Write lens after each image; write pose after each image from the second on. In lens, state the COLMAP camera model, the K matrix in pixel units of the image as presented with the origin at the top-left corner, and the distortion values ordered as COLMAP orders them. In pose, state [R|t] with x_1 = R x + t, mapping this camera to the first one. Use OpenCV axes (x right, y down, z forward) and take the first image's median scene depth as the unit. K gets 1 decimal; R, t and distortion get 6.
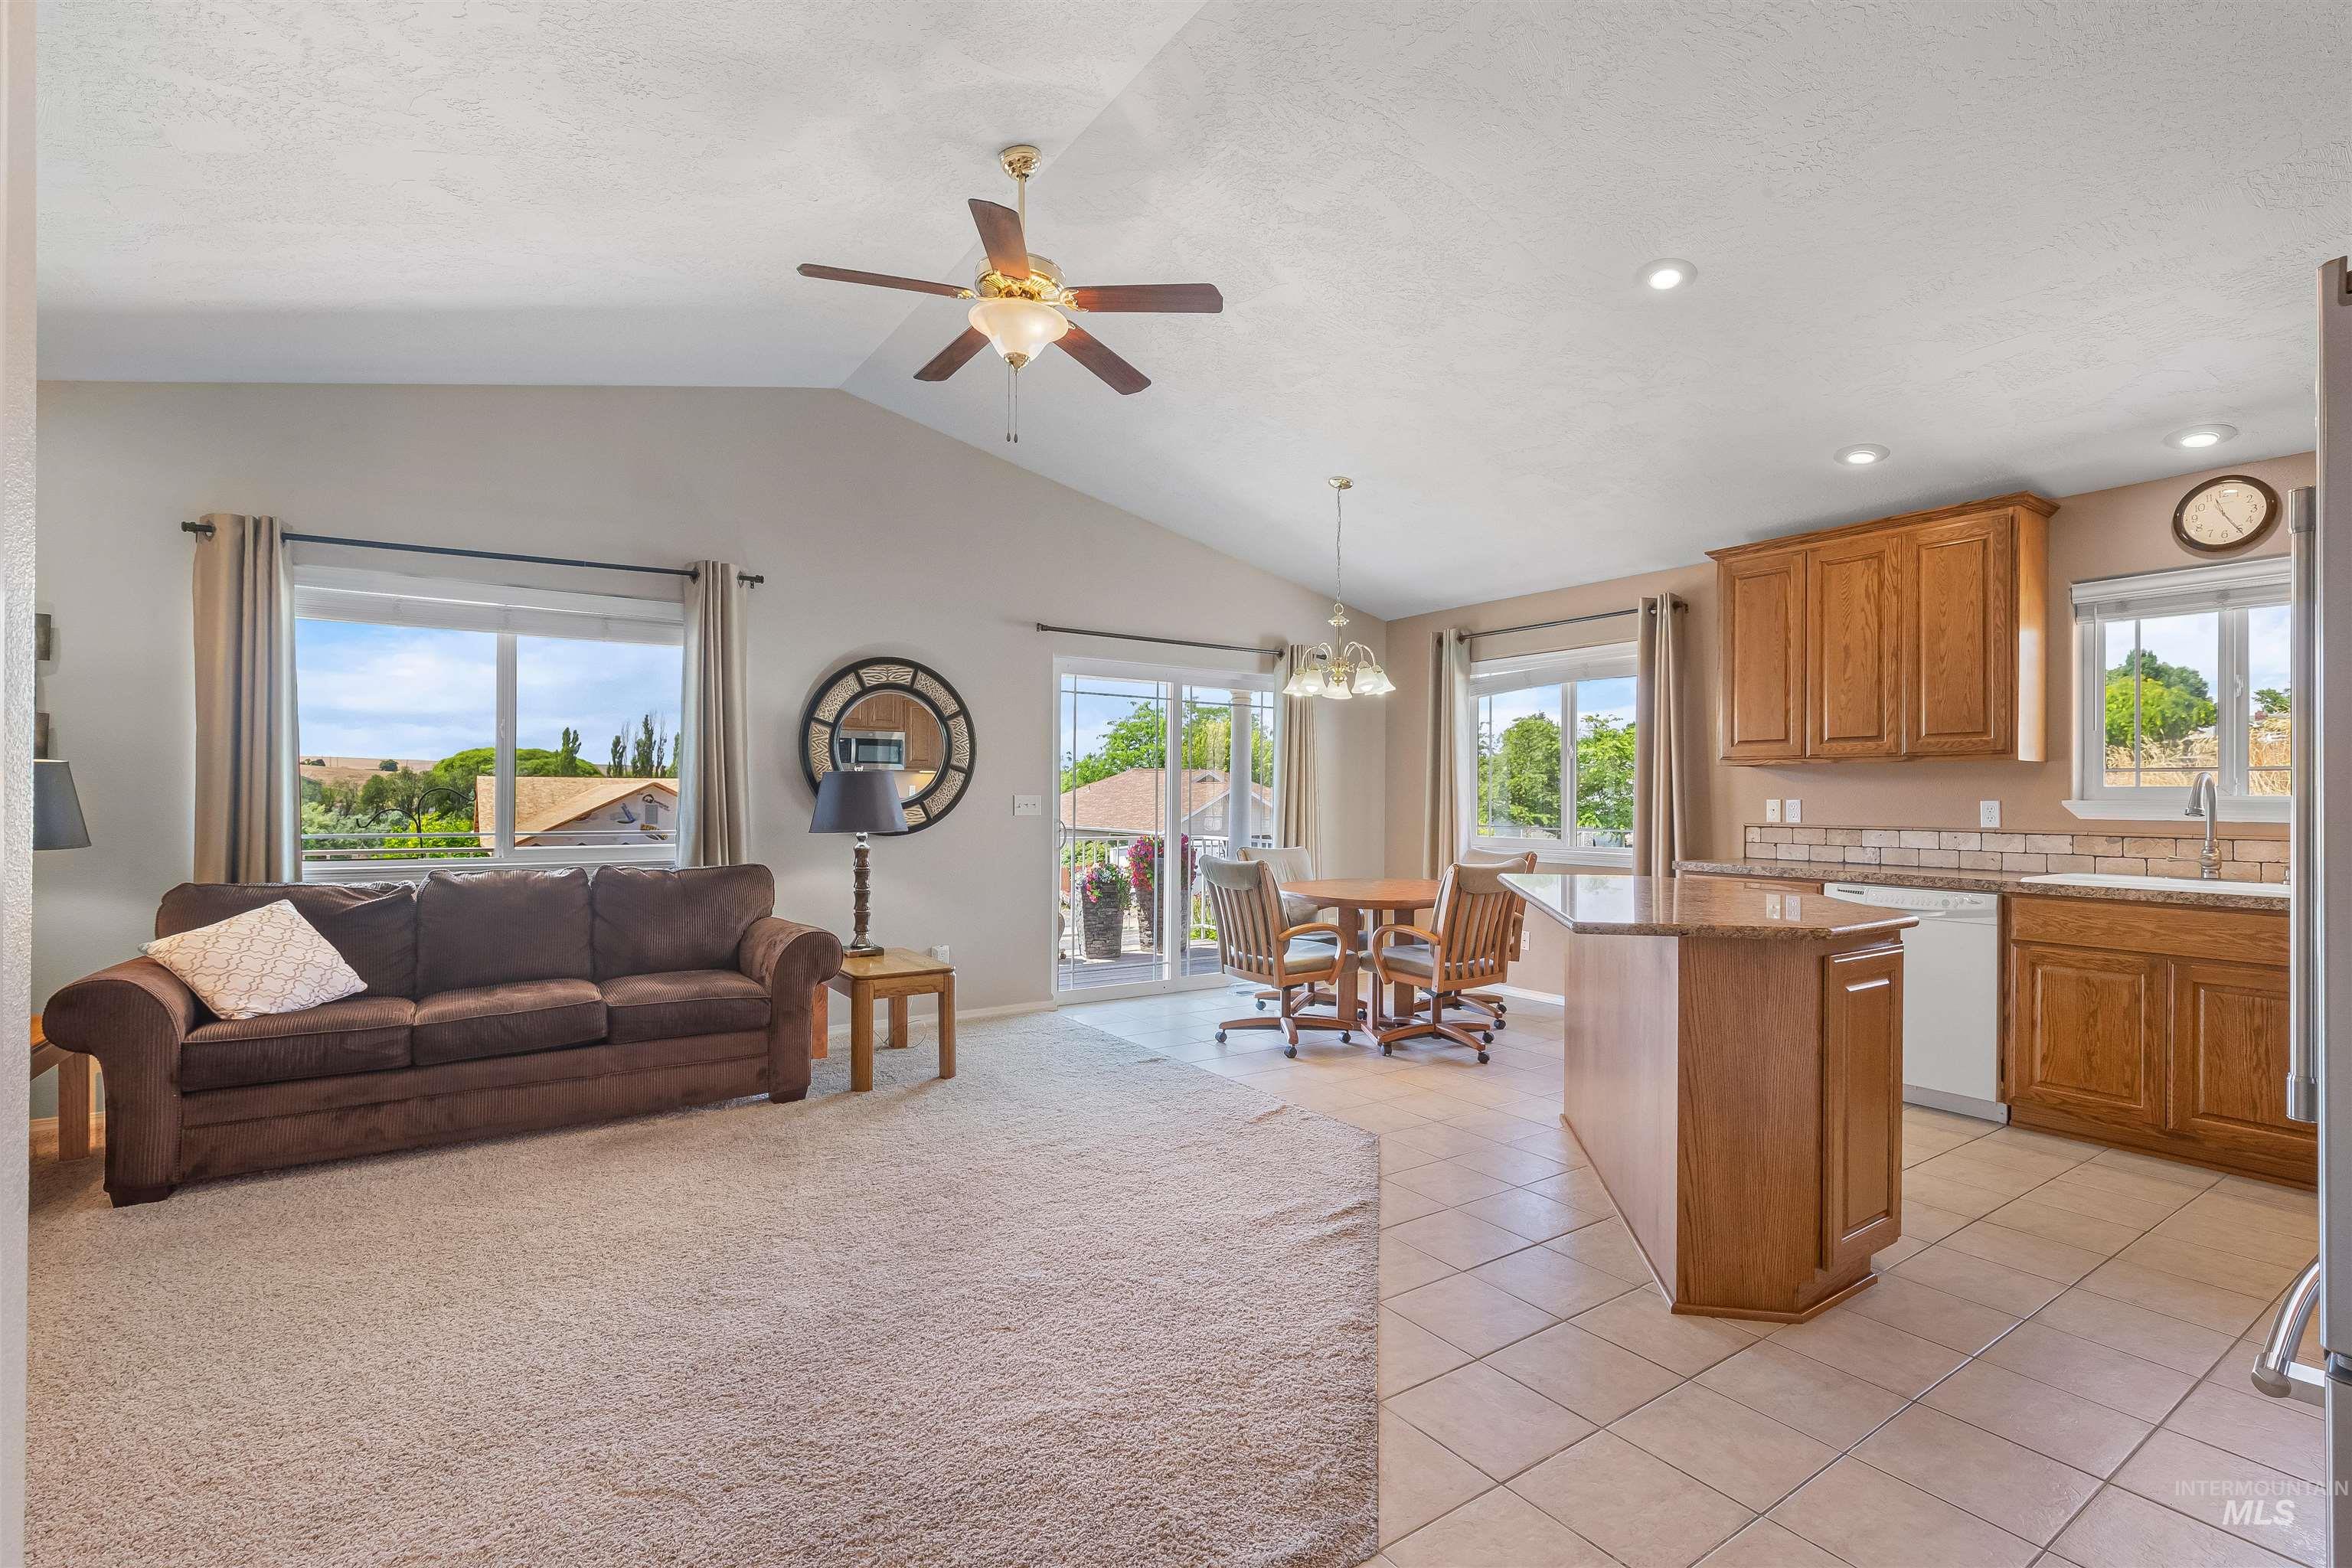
lens RADIAL K [[1069.0, 0, 1177.0], [0, 1069.0, 789.6], [0, 0, 1]] dist [-0.001085, 0.000661]
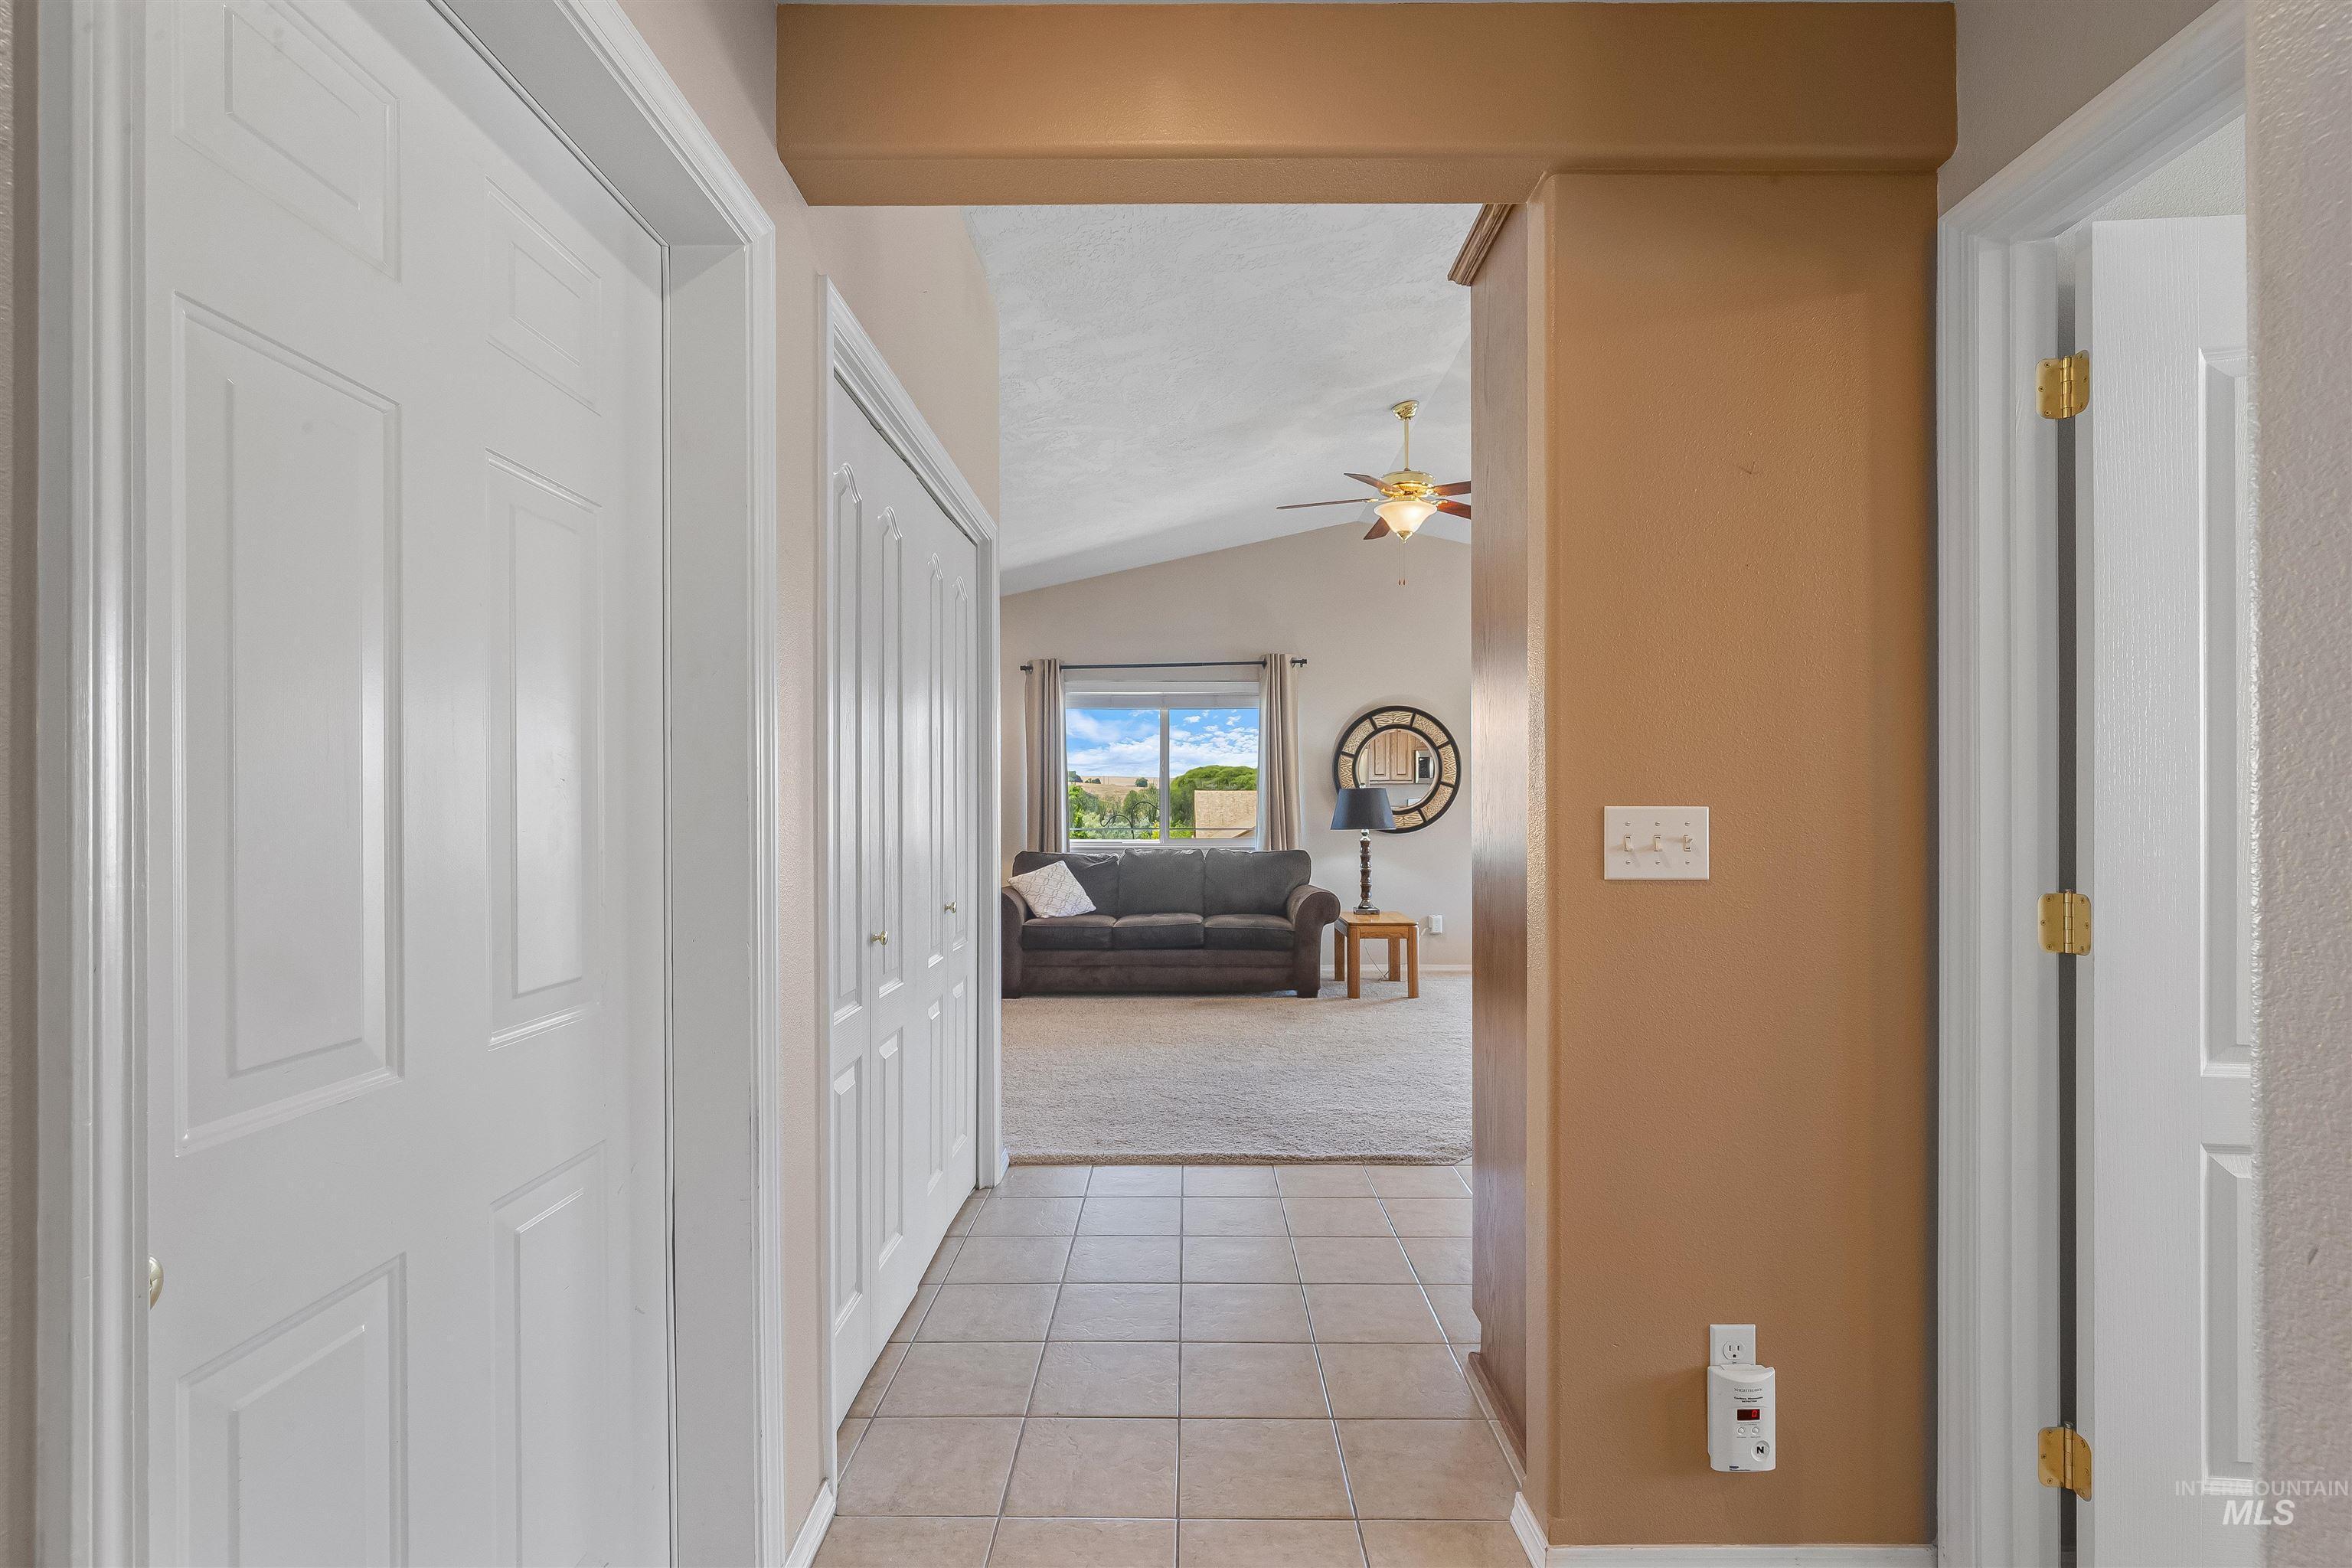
lens RADIAL K [[1083.6, 0, 1183.2], [0, 1083.6, 804.7], [0, 0, 1]] dist [-0.003325, -0.000118]
pose [[0.825910, -0.005438, -0.563775, 0.339546], [0.008565, 0.999959, 0.002903, -0.000961], [0.563737, -0.007226, 0.825923, -0.370604]]
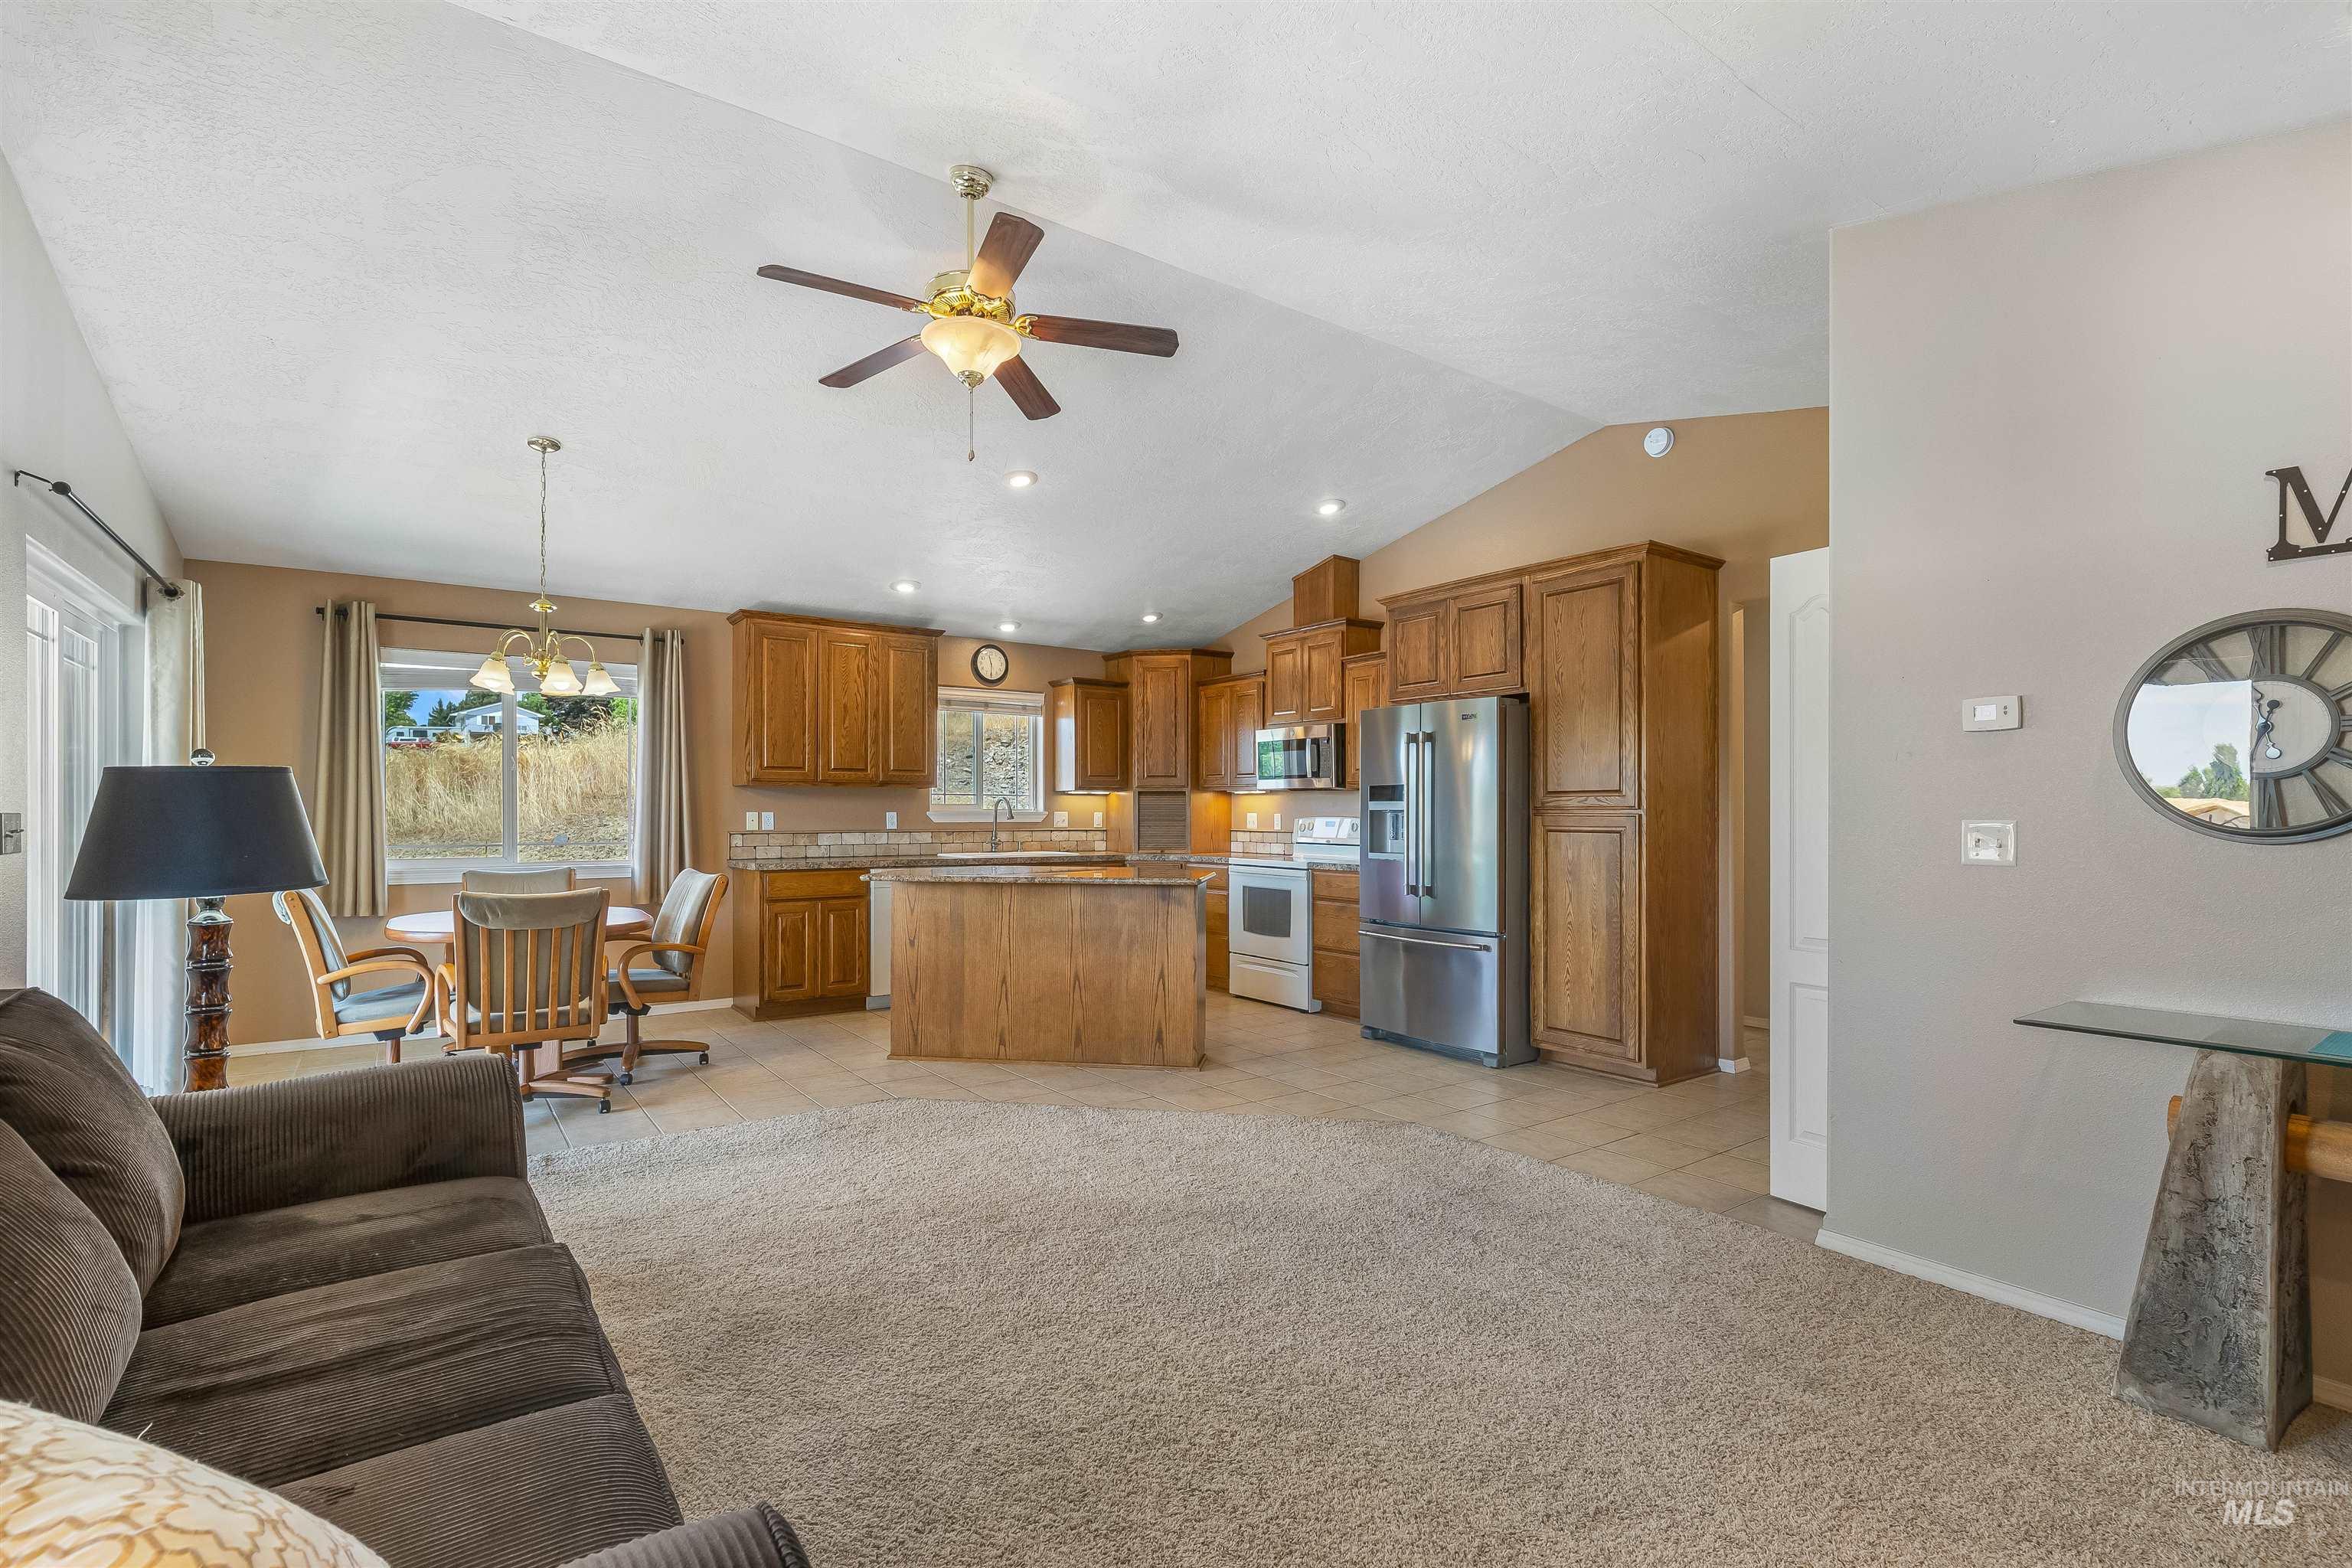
lens RADIAL K [[1083.6, 0, 1183.2], [0, 1083.6, 804.7], [0, 0, 1]] dist [-0.003325, -0.000118]
pose [[-0.033656, 0.000528, 0.999433, -0.810652], [-0.005919, 0.999982, -0.000727, -0.001872], [-0.999416, -0.005941, -0.033652, 0.577639]]
